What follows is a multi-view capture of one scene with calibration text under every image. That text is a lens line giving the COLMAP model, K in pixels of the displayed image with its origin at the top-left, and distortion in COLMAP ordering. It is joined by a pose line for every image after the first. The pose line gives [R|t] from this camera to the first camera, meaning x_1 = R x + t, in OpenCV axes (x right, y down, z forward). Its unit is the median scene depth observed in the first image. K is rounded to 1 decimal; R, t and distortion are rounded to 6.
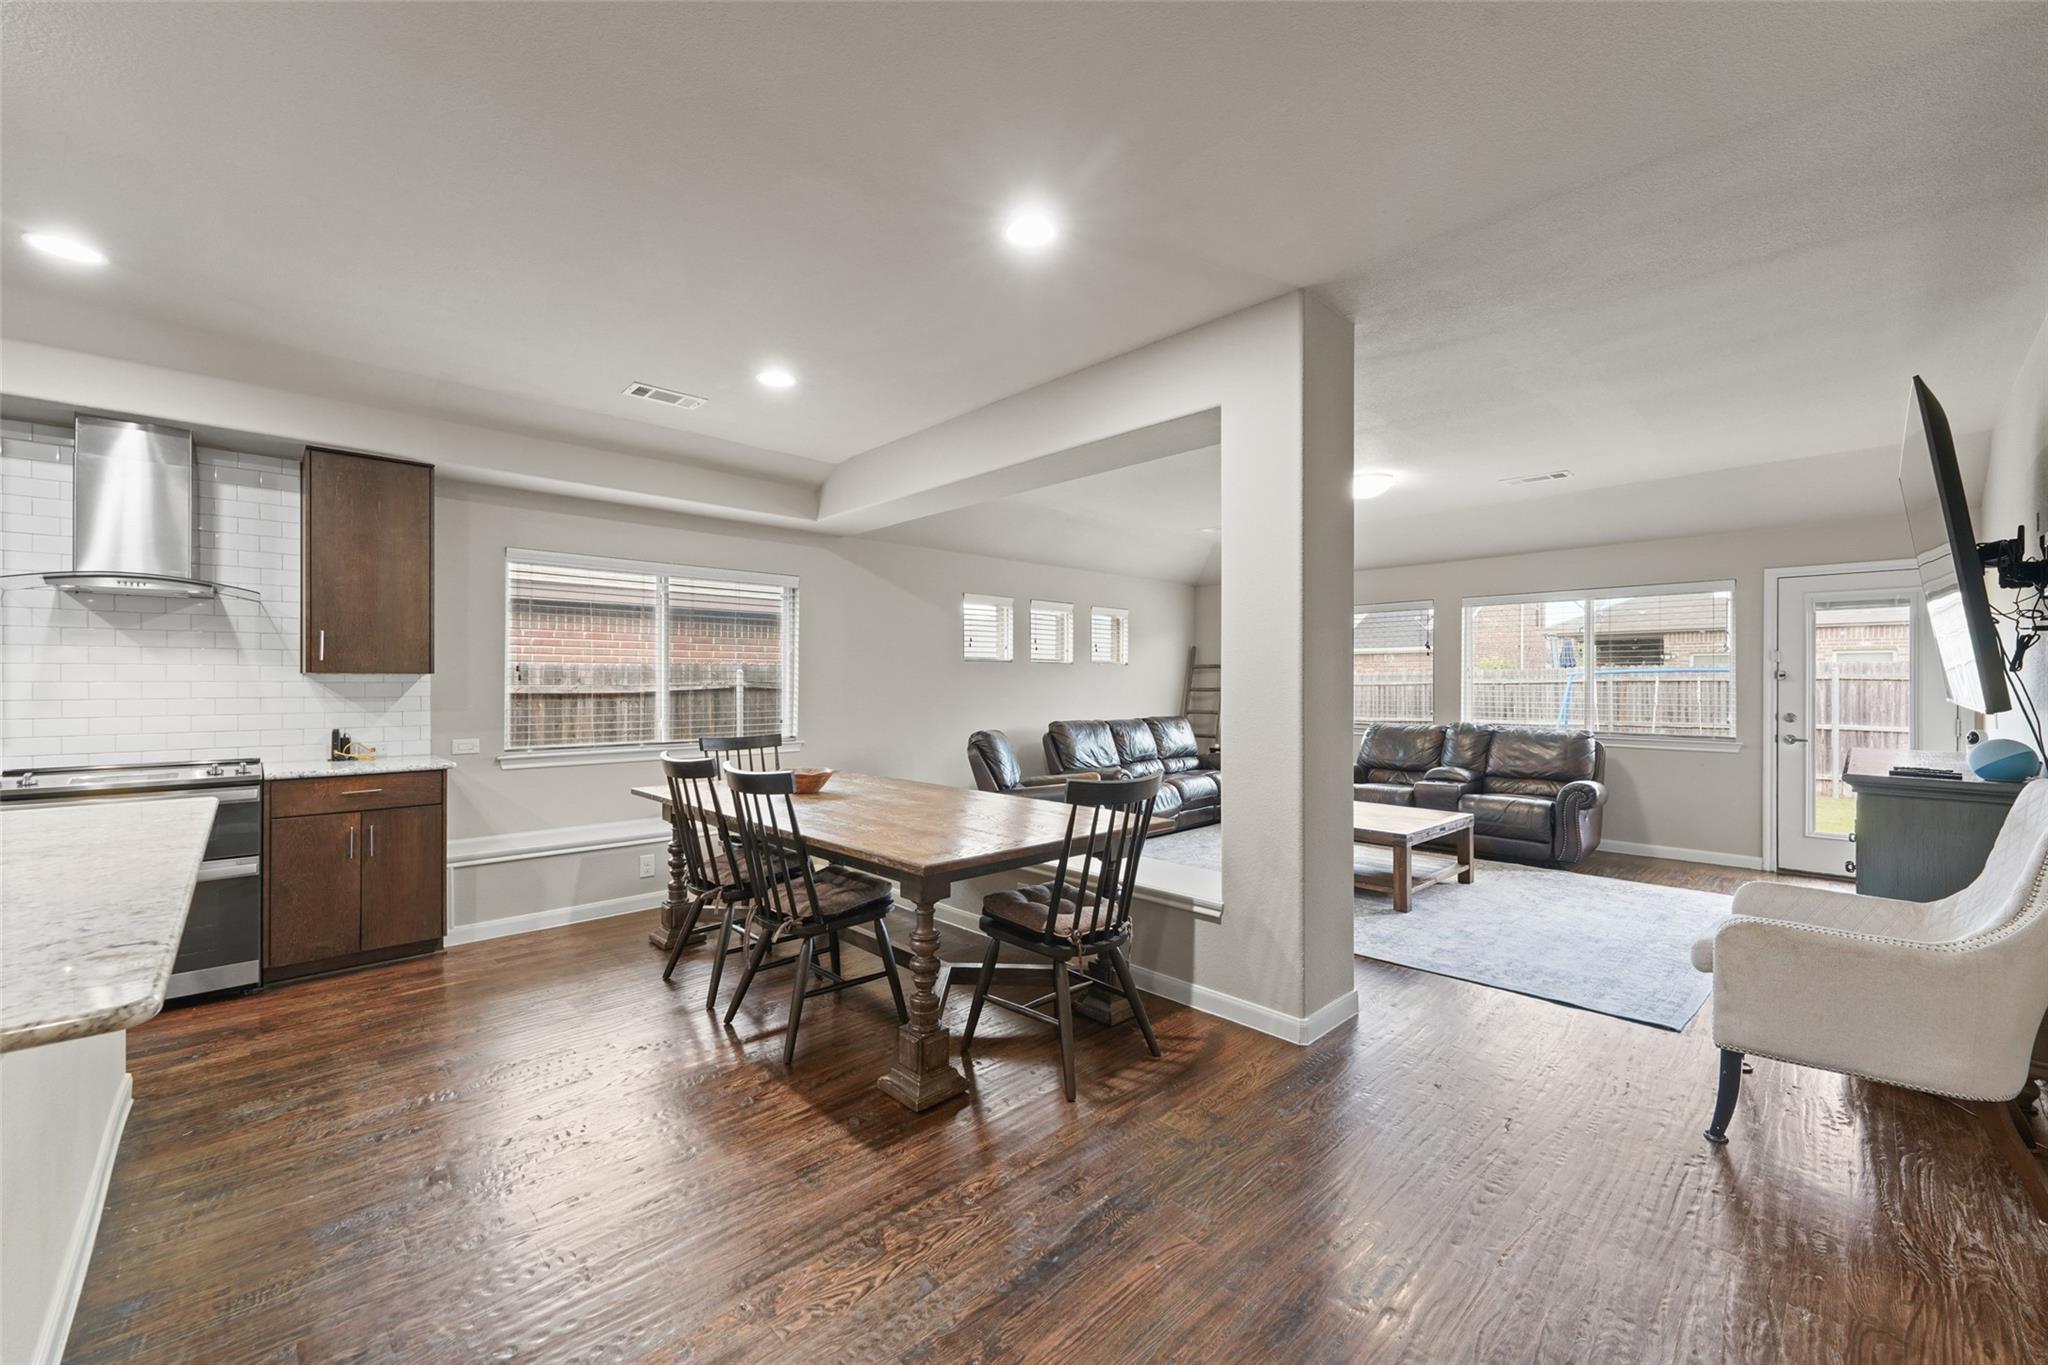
lens RADIAL K [[815.1, 0, 1011.7], [0, 815.1, 685.5], [0, 0, 1]] dist [0.010395, -0.002894]
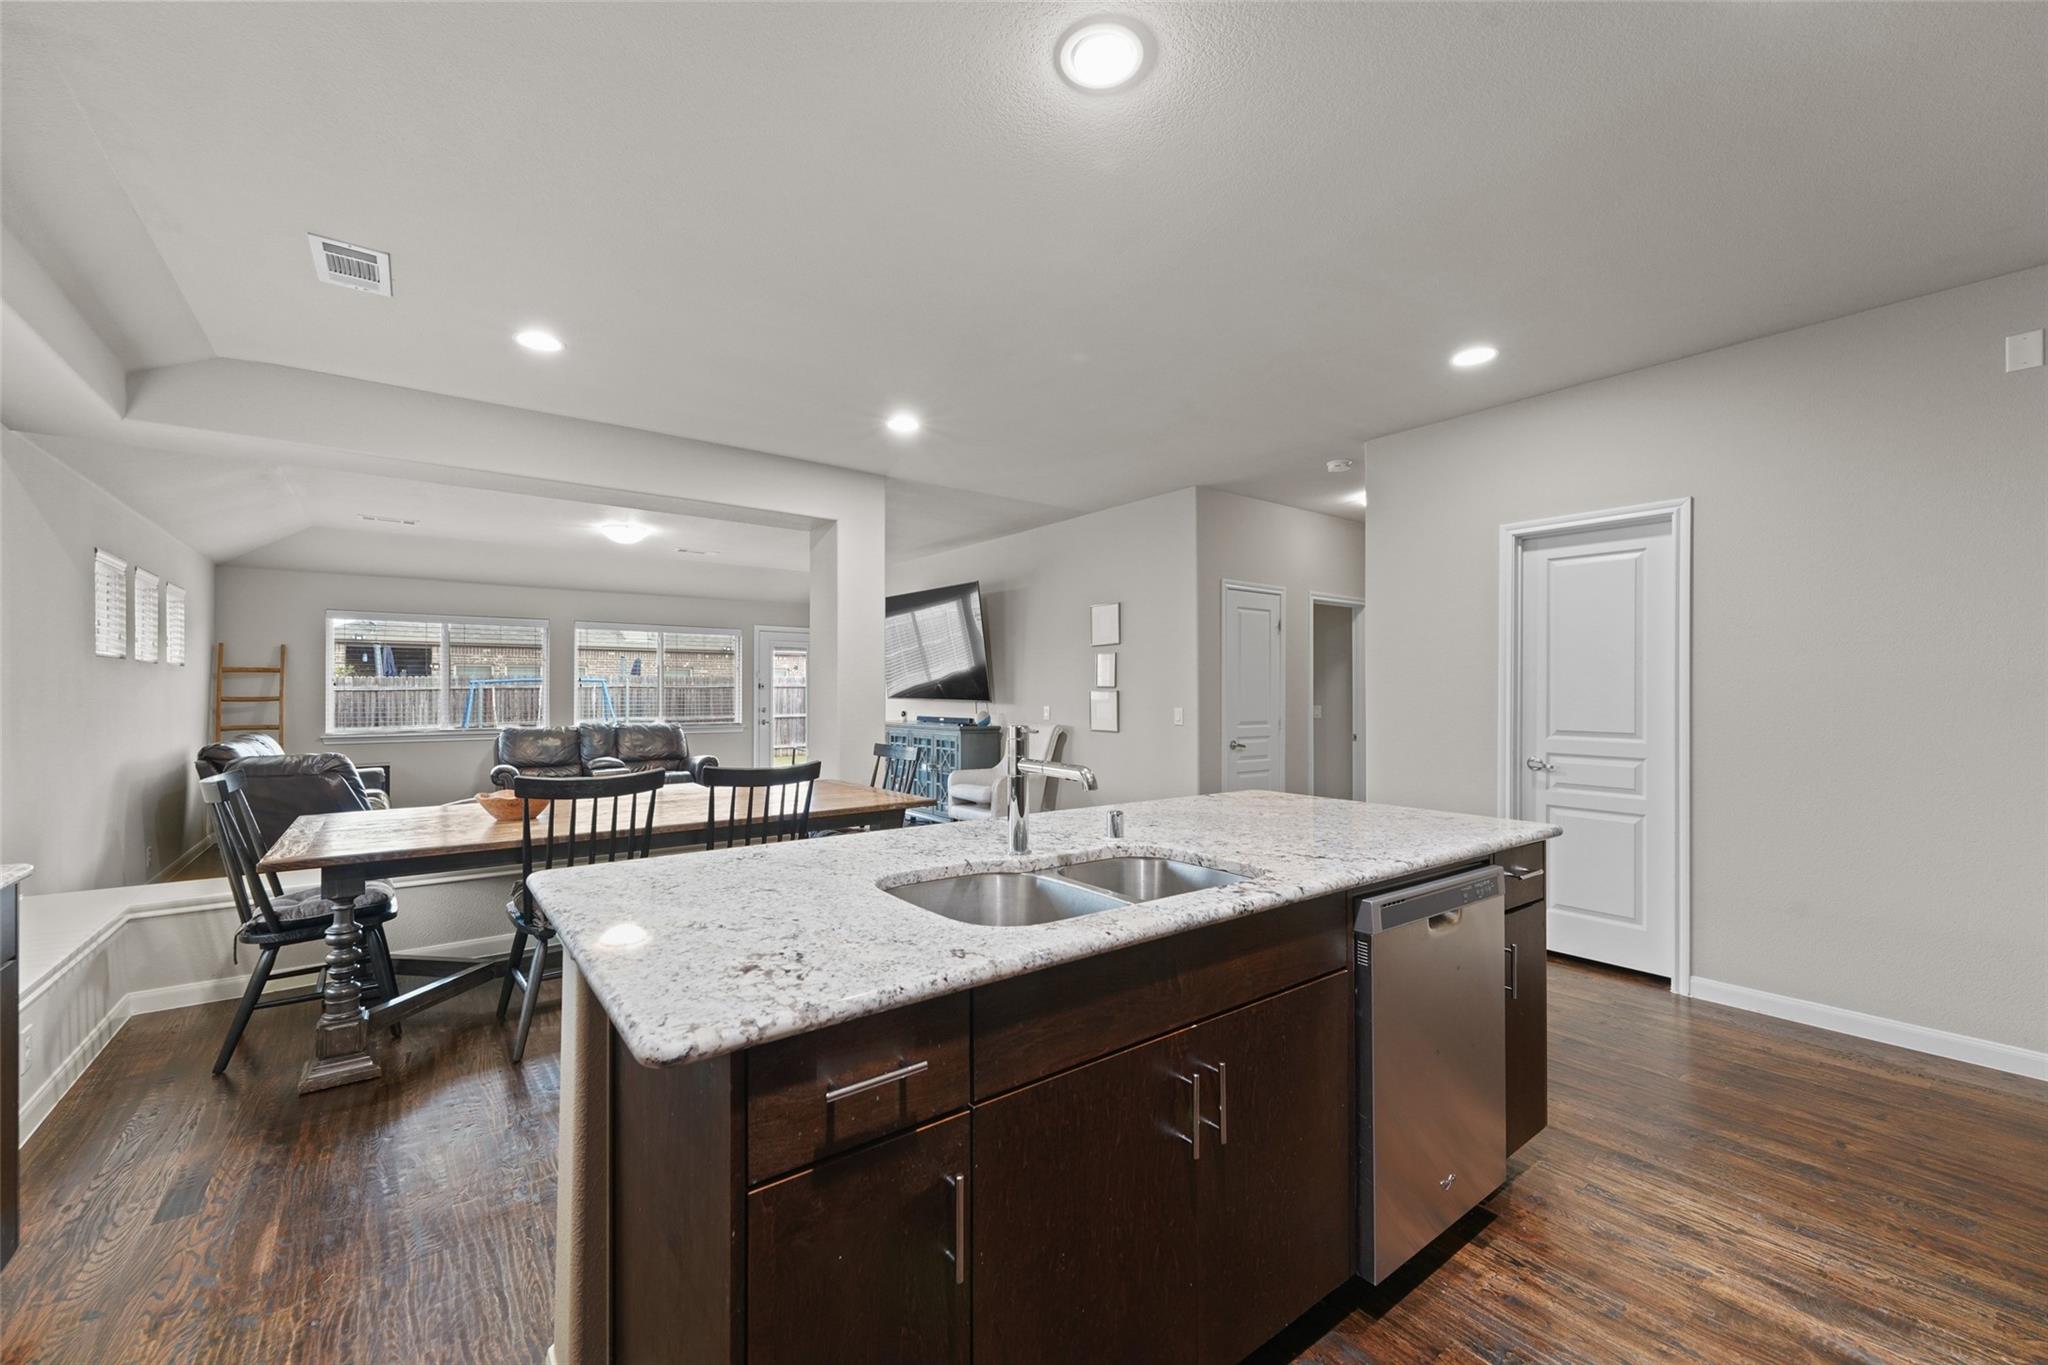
lens RADIAL K [[815.1, 0, 1013.6], [0, 815.1, 673.7], [0, 0, 1]] dist [0.010395, -0.002894]
pose [[0.109791, 0.021813, 0.993715, -0.746959], [0.001494, 0.999754, -0.022111, 0.000354], [-0.993954, 0.003912, 0.109732, 0.269257]]
